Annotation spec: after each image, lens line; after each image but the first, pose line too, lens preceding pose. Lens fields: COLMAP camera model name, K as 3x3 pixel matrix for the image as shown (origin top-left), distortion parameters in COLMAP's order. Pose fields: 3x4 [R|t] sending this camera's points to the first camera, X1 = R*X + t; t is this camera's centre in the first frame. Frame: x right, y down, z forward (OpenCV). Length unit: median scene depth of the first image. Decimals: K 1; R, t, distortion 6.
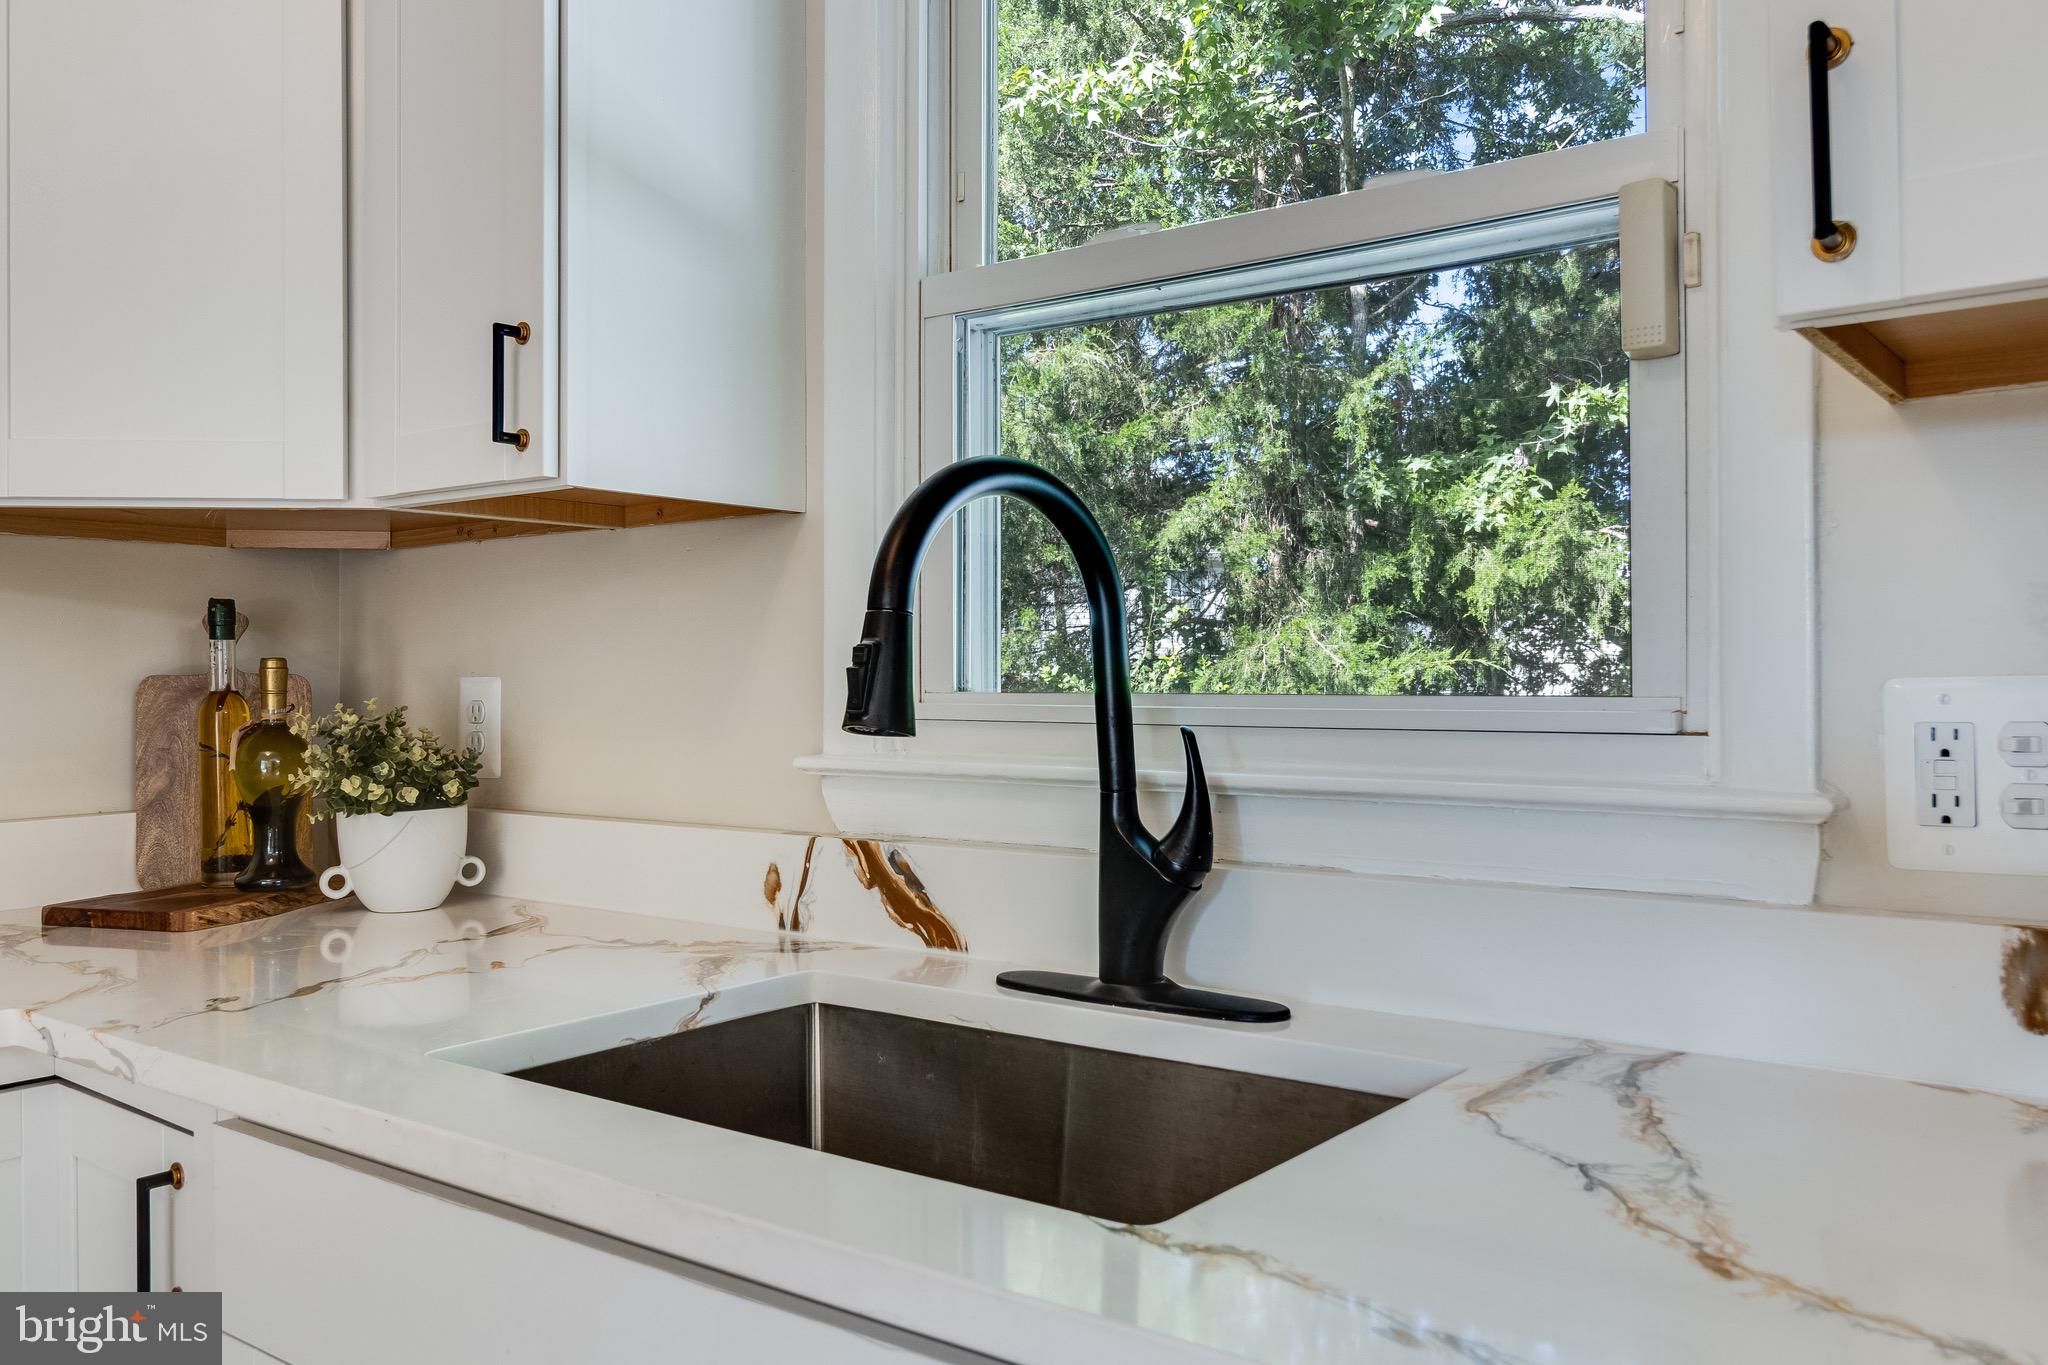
lens RADIAL K [[1587.0, 0, 1019.6], [0, 1587.0, 678.2], [0, 0, 1]] dist [-0.005296, -0.002715]
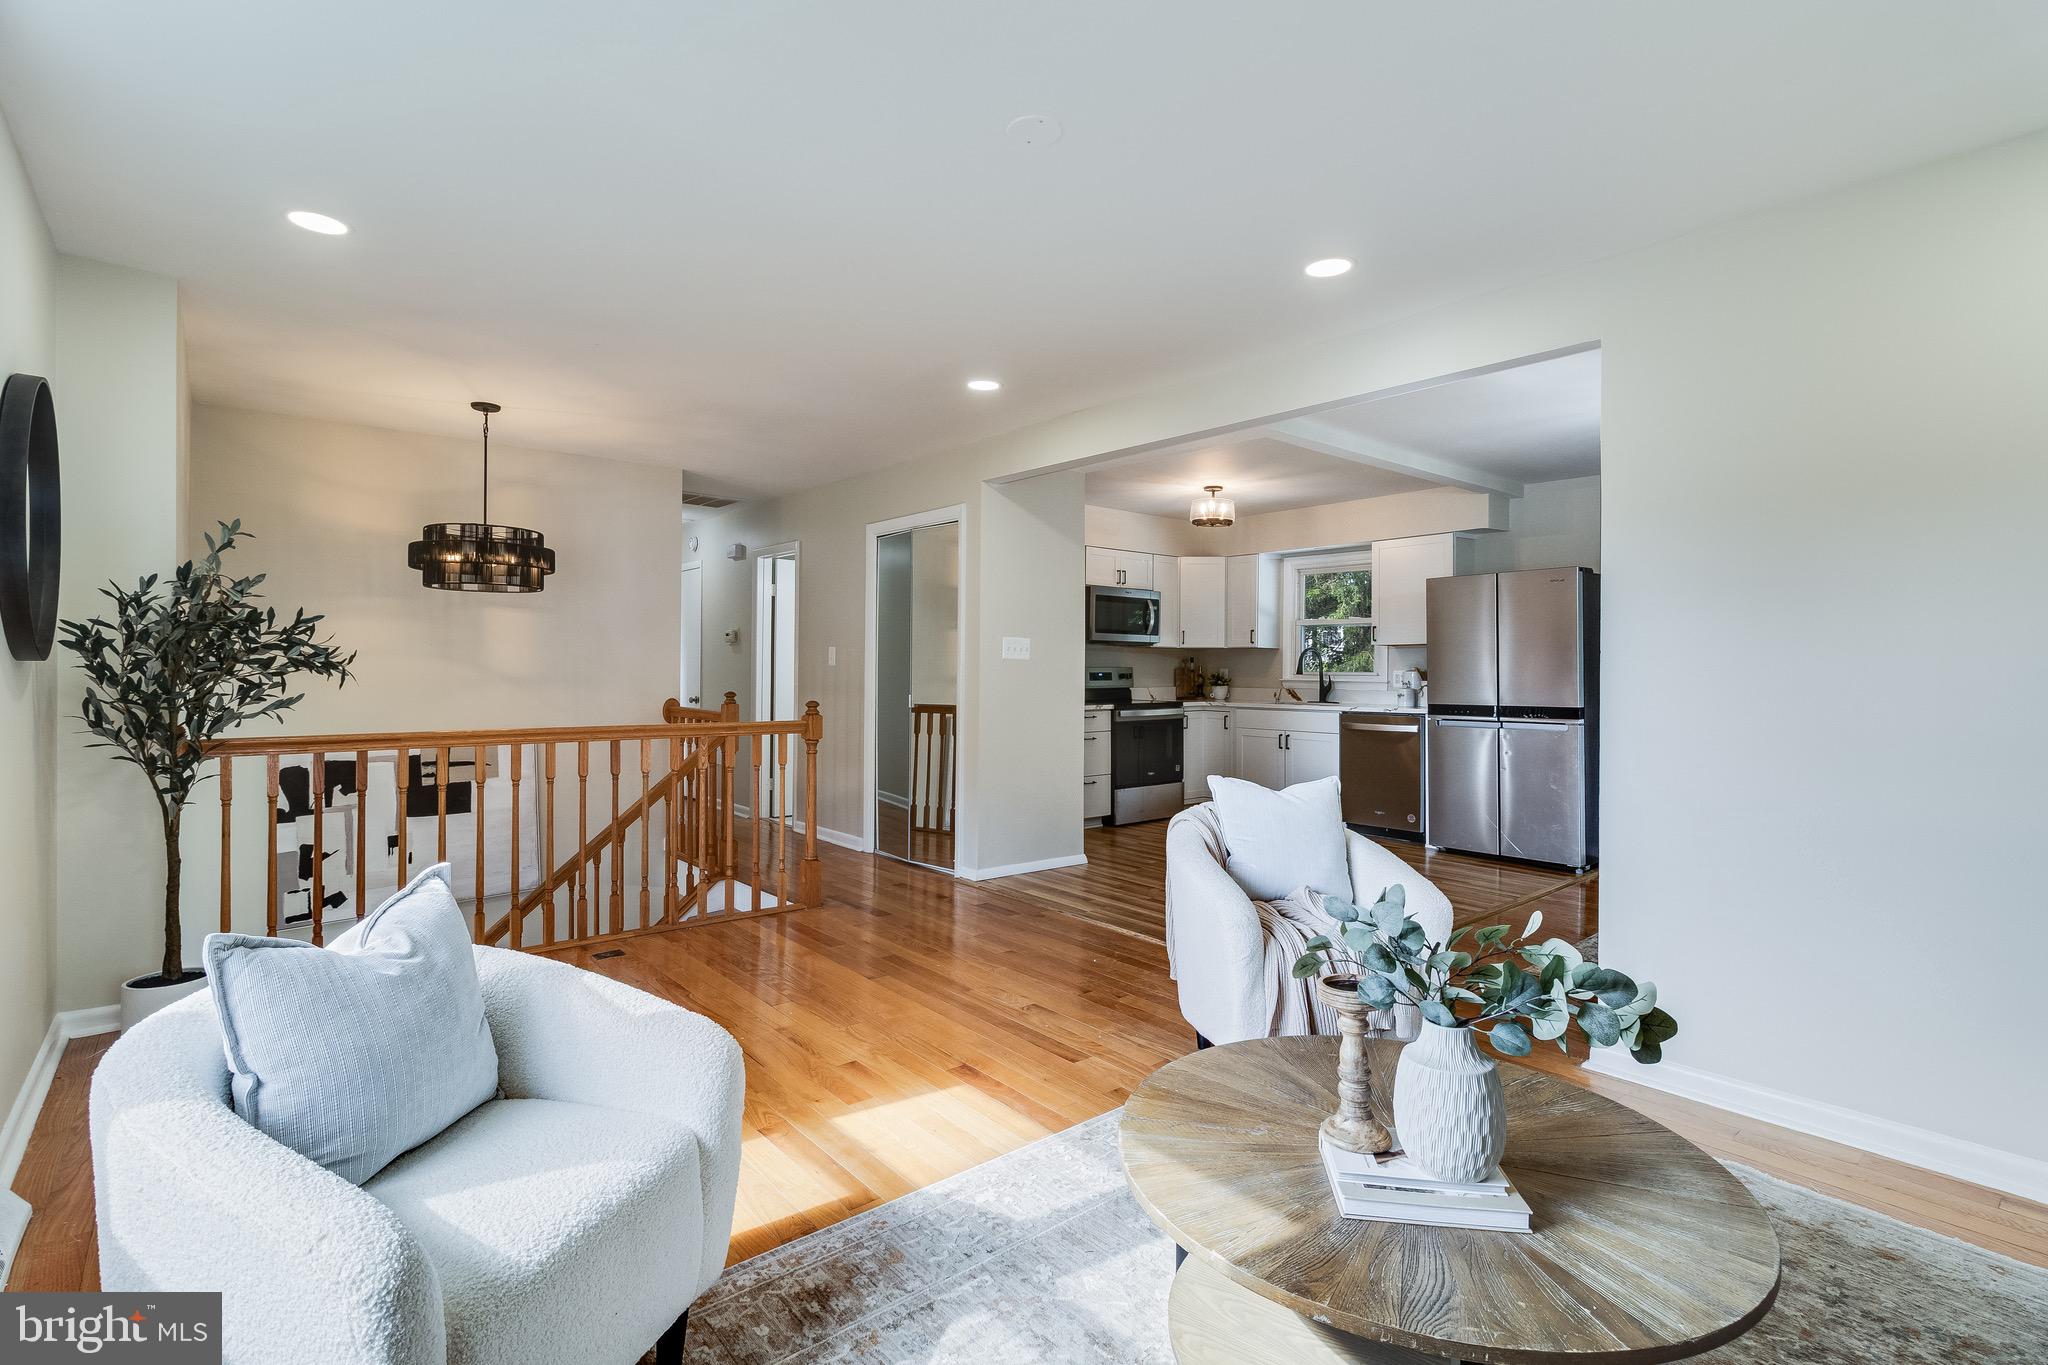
lens RADIAL K [[951.9, 0, 1034.8], [0, 951.9, 676.9], [0, 0, 1]] dist [-0.001705, 0.000034]
pose [[0.980417, 0.014641, -0.196388, -0.406533], [-0.013505, 0.999883, 0.007122, 0.021391], [0.196469, -0.004330, 0.980500, -3.990869]]
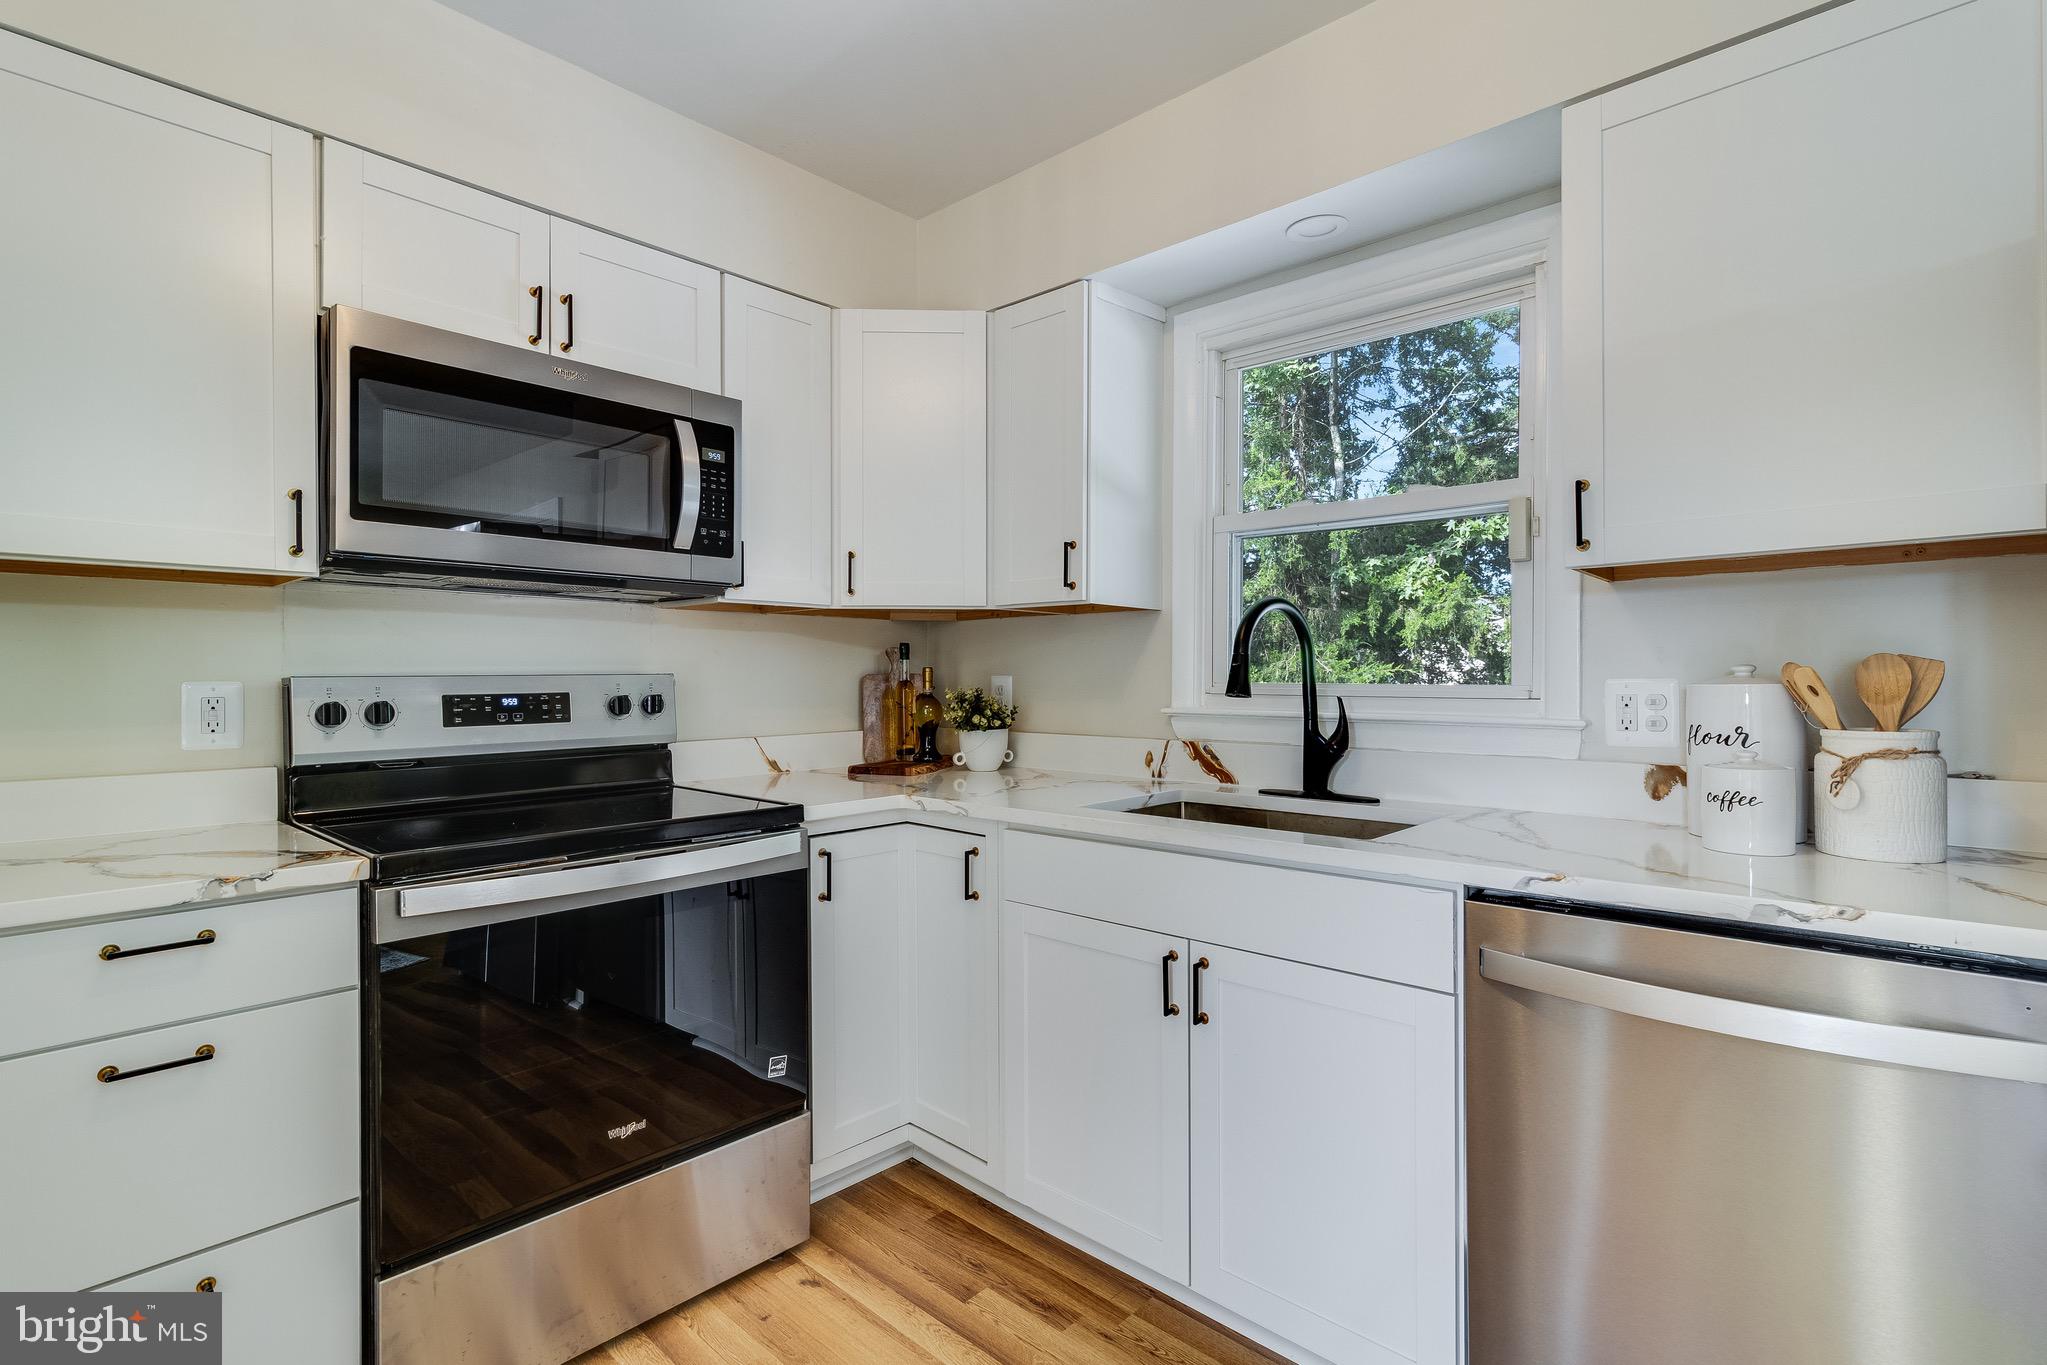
lens RADIAL K [[951.5, 0, 1029.9], [0, 951.5, 685.9], [0, 0, 1]] dist [-0.001705, 0.000034]
pose [[0.996829, 0.006592, -0.079300, -0.225583], [-0.005930, 0.999946, 0.008584, 0.002381], [0.079352, -0.008086, 0.996814, -0.507572]]
